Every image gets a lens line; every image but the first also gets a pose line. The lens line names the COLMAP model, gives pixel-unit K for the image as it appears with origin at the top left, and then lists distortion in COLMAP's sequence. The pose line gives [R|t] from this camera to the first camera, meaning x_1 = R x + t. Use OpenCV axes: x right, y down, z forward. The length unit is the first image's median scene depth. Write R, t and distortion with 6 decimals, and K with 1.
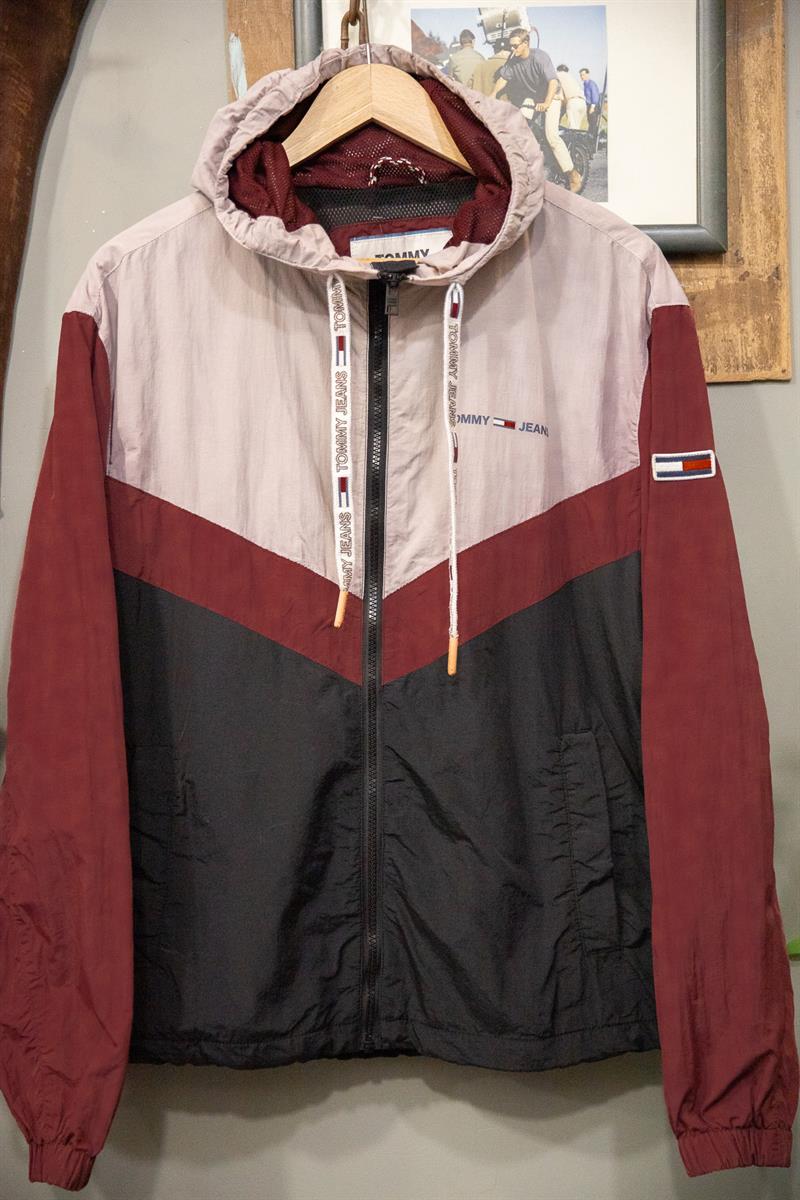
lens RADIAL K [[1711.8, 0, 396.2], [0, 1711.8, 606.2], [0, 0, 1]] dist [0.102623, 0.000000]
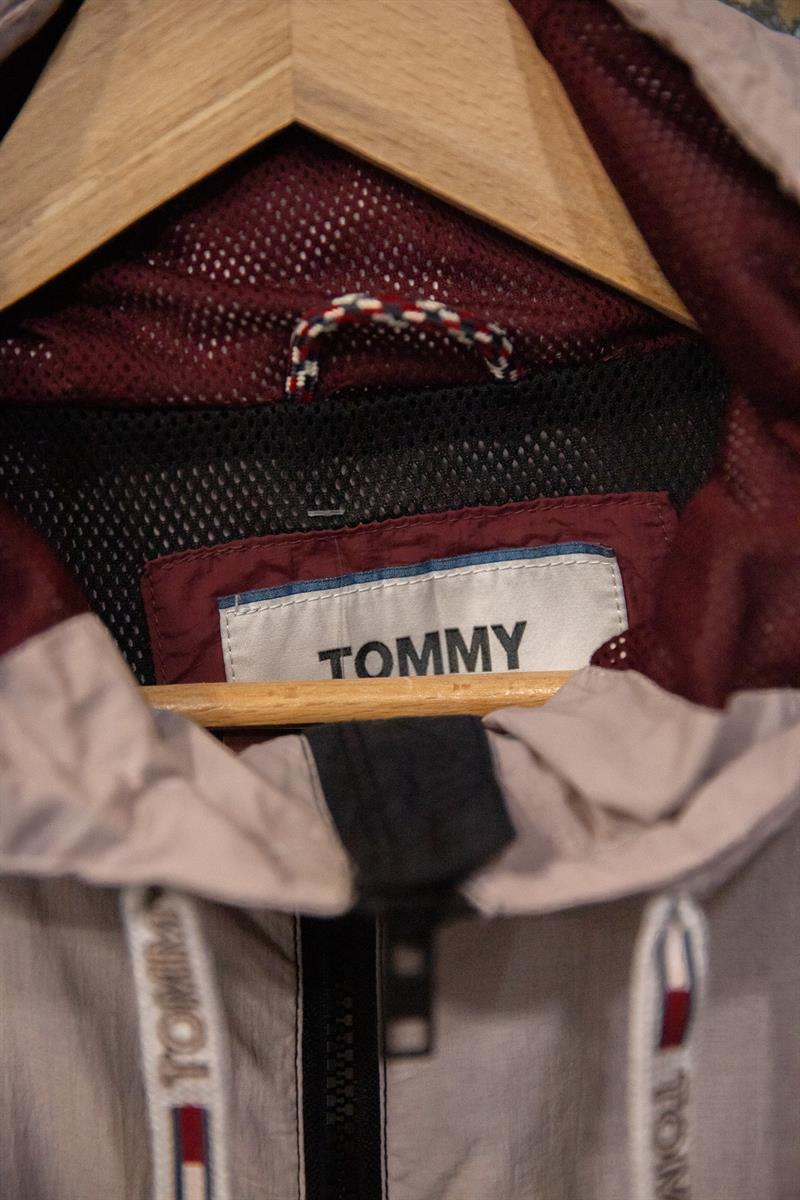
lens RADIAL K [[2039.8, 0, 396.9], [0, 2039.8, 600.2], [0, 0, 1]] dist [0.049666, 0.000000]
pose [[0.998764, -0.024568, 0.043199, -0.013730], [0.017778, 0.988363, 0.151073, -0.262330], [-0.046408, -0.150118, 0.987578, 0.711015]]
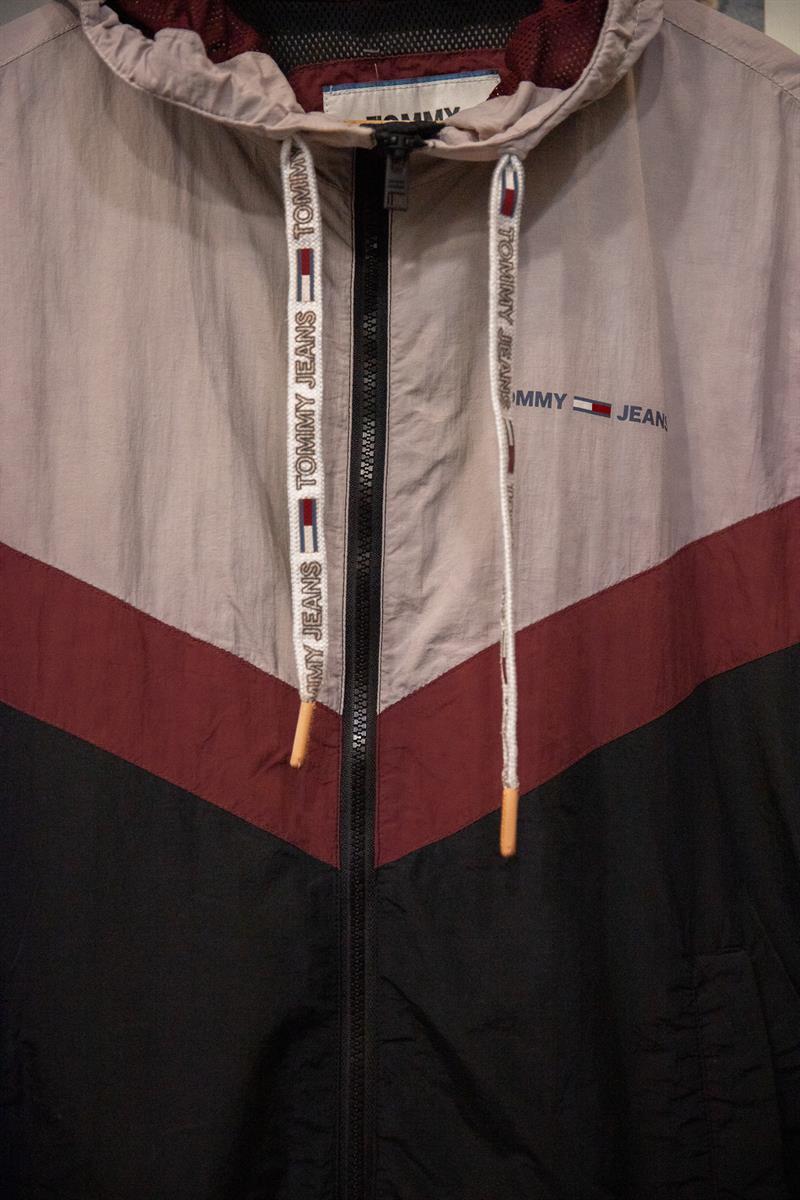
lens RADIAL K [[1945.0, 0, 398.5], [0, 1945.0, 596.8], [0, 0, 1]] dist [0.148651, 0.000000]
pose [[0.999965, 0.004351, 0.007181, -0.005578], [-0.004058, 0.999180, -0.040288, -0.017134], [-0.007351, 0.040258, 0.999162, 0.354272]]
